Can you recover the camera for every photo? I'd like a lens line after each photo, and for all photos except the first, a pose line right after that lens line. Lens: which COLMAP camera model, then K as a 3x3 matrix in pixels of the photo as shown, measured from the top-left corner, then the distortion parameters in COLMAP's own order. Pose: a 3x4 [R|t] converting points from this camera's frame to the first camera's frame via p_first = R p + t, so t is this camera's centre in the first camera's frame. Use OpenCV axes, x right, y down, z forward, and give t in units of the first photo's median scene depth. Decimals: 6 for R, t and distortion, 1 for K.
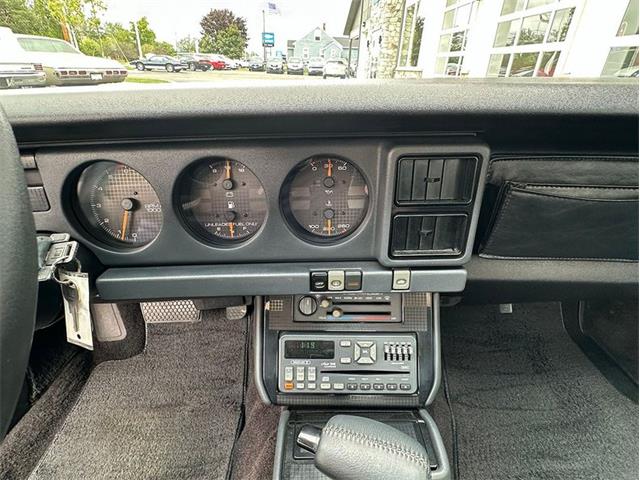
lens RADIAL K [[332.3, 0, 317.9], [0, 332.3, 249.5], [0, 0, 1]] dist [-0.003878, 0.000915]
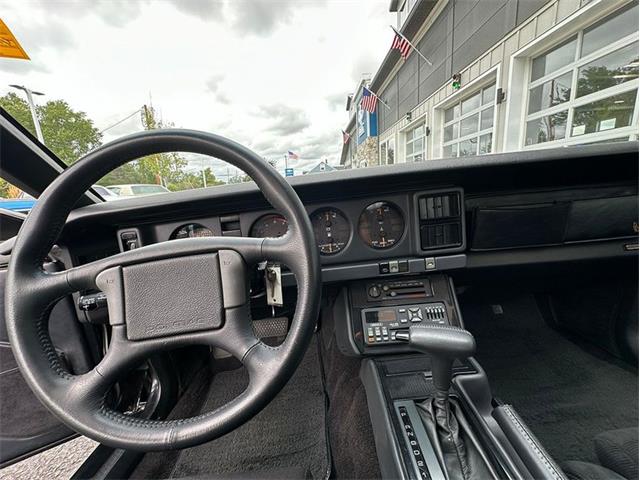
lens RADIAL K [[255.8, 0, 322.8], [0, 255.8, 243.3], [0, 0, 1]] dist [-0.002978, 0.000782]
pose [[0.995325, -0.093057, -0.025876, -0.133596], [0.082111, 0.956290, -0.280656, 0.157085], [0.050862, 0.277219, 0.959460, -0.182424]]
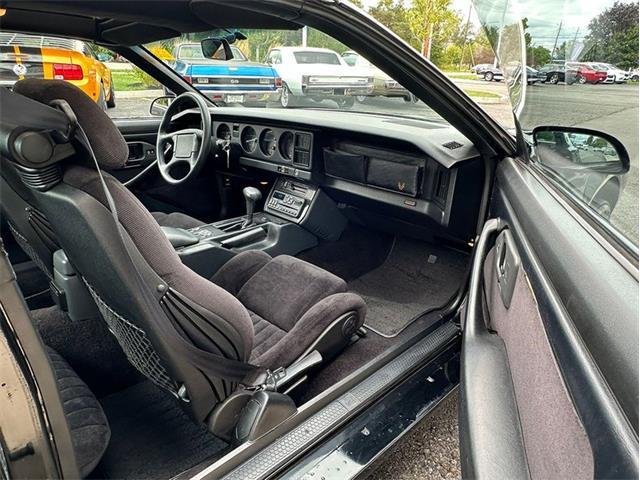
lens RADIAL K [[442.0, 0, 319.1], [0, 442.0, 250.1], [0, 0, 1]] dist [-0.003999, 0.002613]
pose [[0.688164, 0.279632, -0.669505, 1.645359], [-0.362224, 0.931937, 0.016922, 0.303666], [0.628669, 0.230866, 0.742615, -0.876669]]
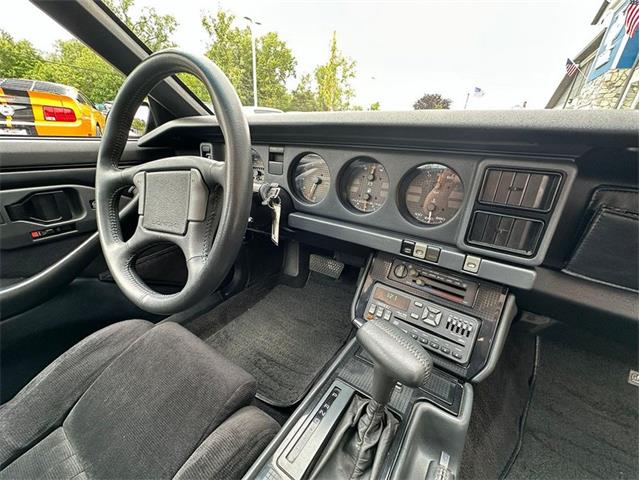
lens RADIAL K [[255.8, 0, 317.9], [0, 255.8, 242.4], [0, 0, 1]] dist [-0.002978, 0.000782]
pose [[0.821446, 0.251980, -0.511598, 0.117973], [-0.304339, 0.952362, -0.019590, 0.102579], [0.482290, 0.171791, 0.859002, -0.073433]]
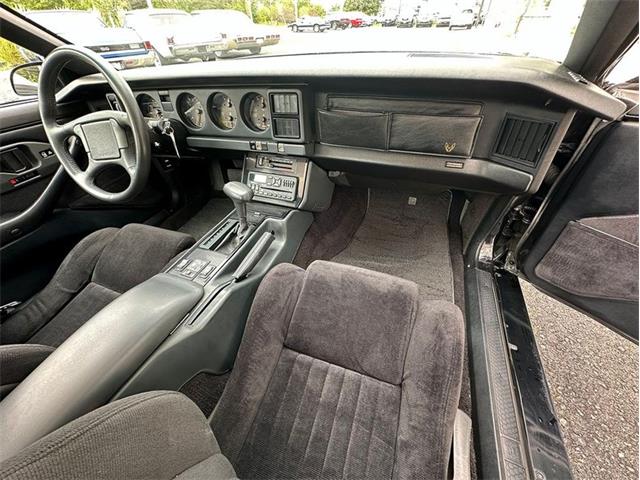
lens RADIAL K [[255.8, 0, 318.5], [0, 255.8, 240.4], [0, 0, 1]] dist [-0.002978, 0.000782]
pose [[0.927389, 0.195569, -0.318908, 0.609693], [-0.126254, 0.966076, 0.225291, 0.143029], [0.352150, -0.168669, 0.920620, -0.386588]]
